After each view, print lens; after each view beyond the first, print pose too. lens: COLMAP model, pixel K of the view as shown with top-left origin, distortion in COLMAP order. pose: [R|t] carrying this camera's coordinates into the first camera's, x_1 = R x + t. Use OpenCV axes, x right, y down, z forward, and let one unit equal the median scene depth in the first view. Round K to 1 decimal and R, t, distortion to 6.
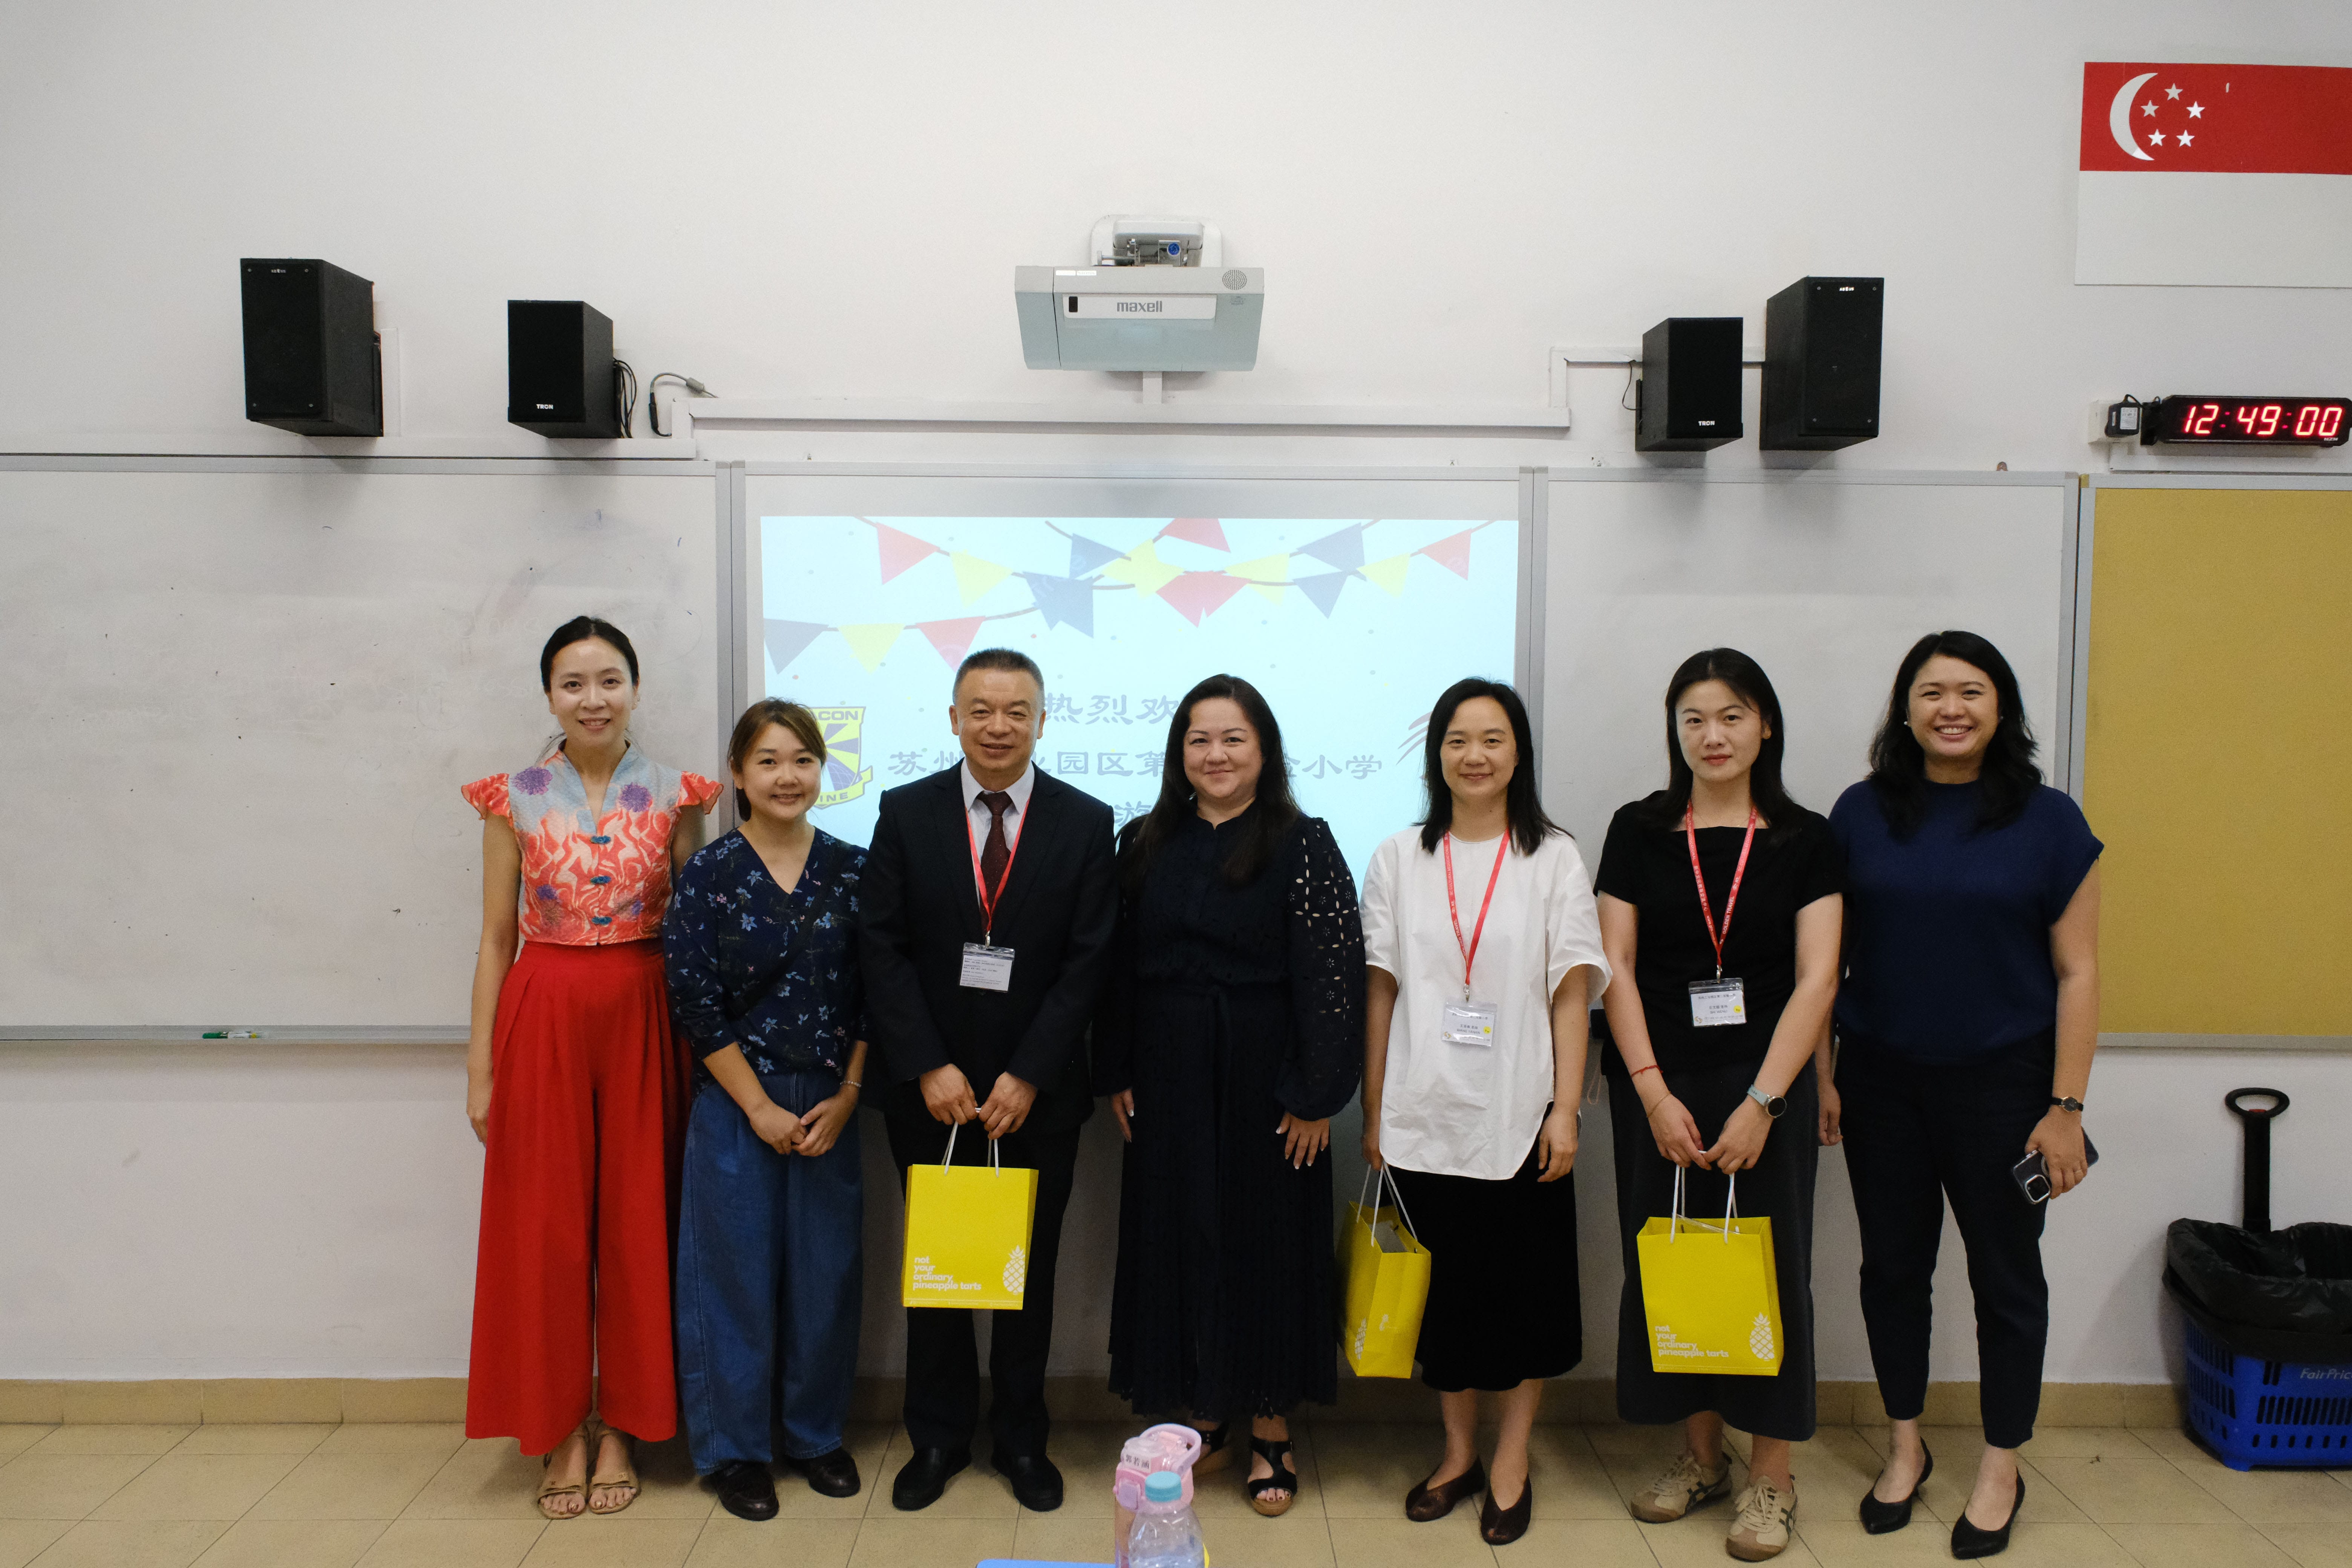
lens RADIAL K [[1860.8, 0, 1176.0], [0, 1860.8, 784.0], [0, 0, 1]] dist [0.025453, -0.025915]
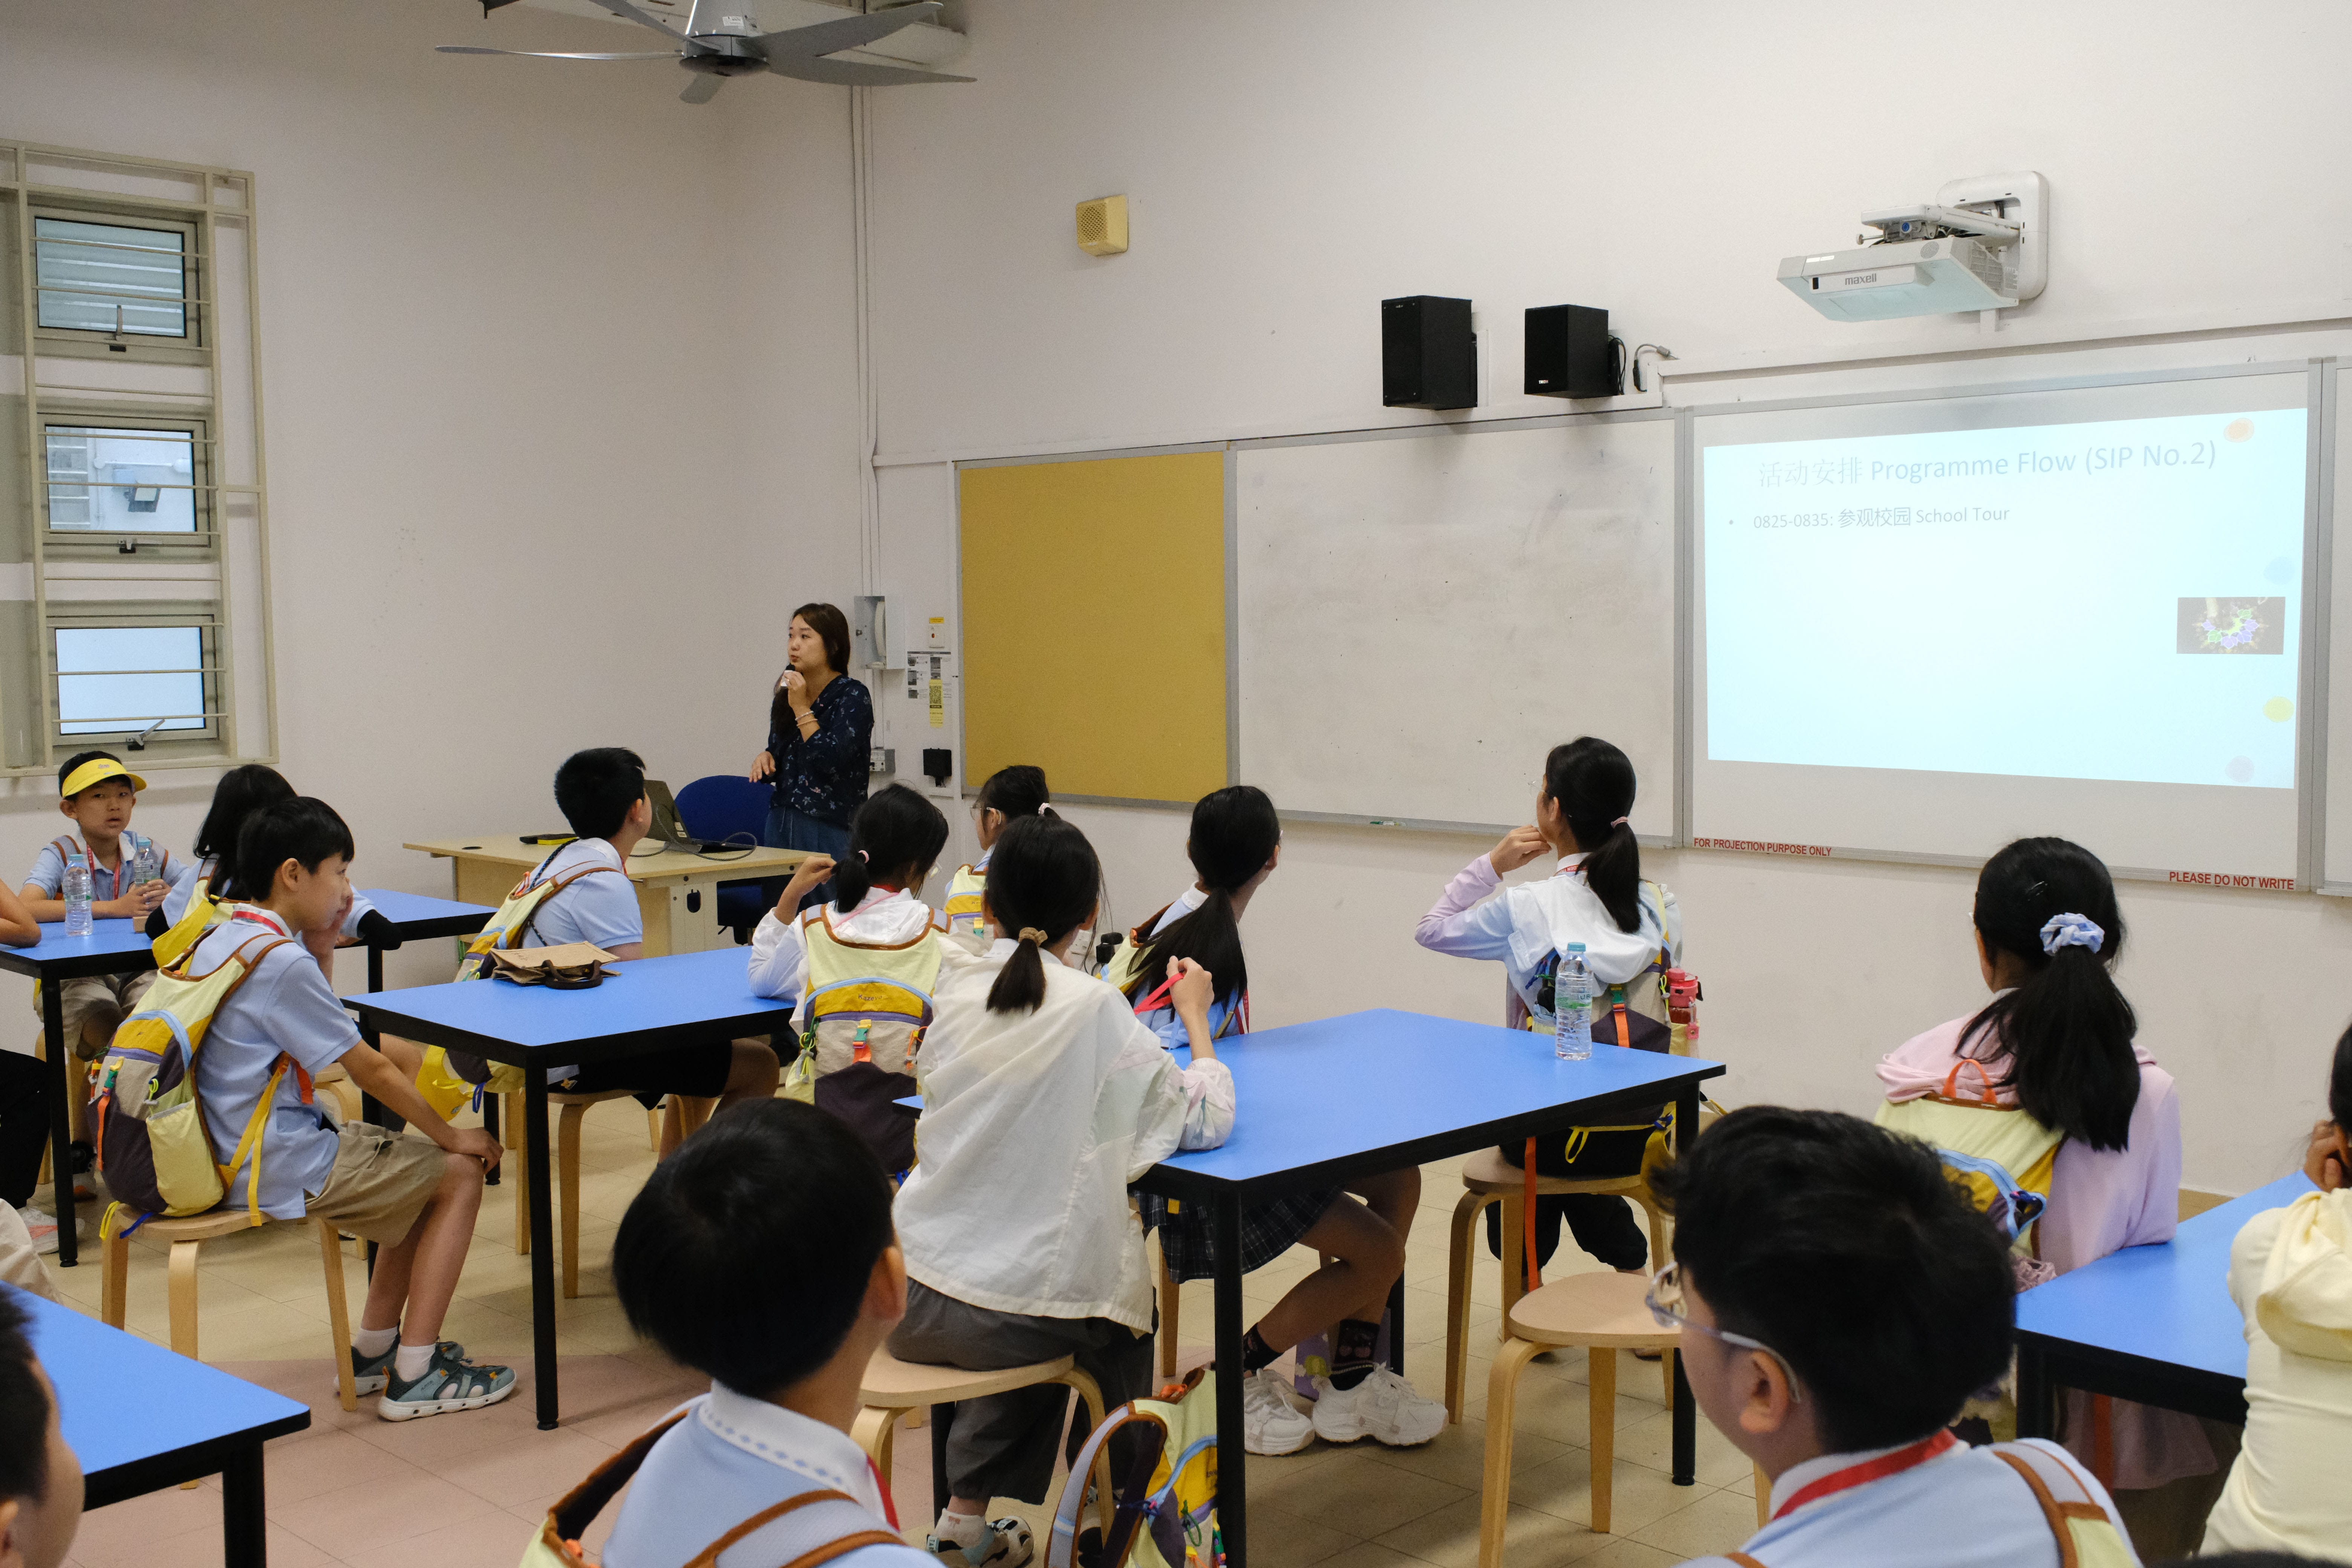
lens RADIAL K [[2489.8, 0, 1176.0], [0, 2489.8, 784.0], [0, 0, 1]] dist [0.018072, 0.046945]
pose [[0.710139, 0.036222, -0.703129, 0.755416], [-0.025227, 0.999343, 0.026003, 0.057056], [0.703609, -0.000728, 0.710587, -0.507320]]
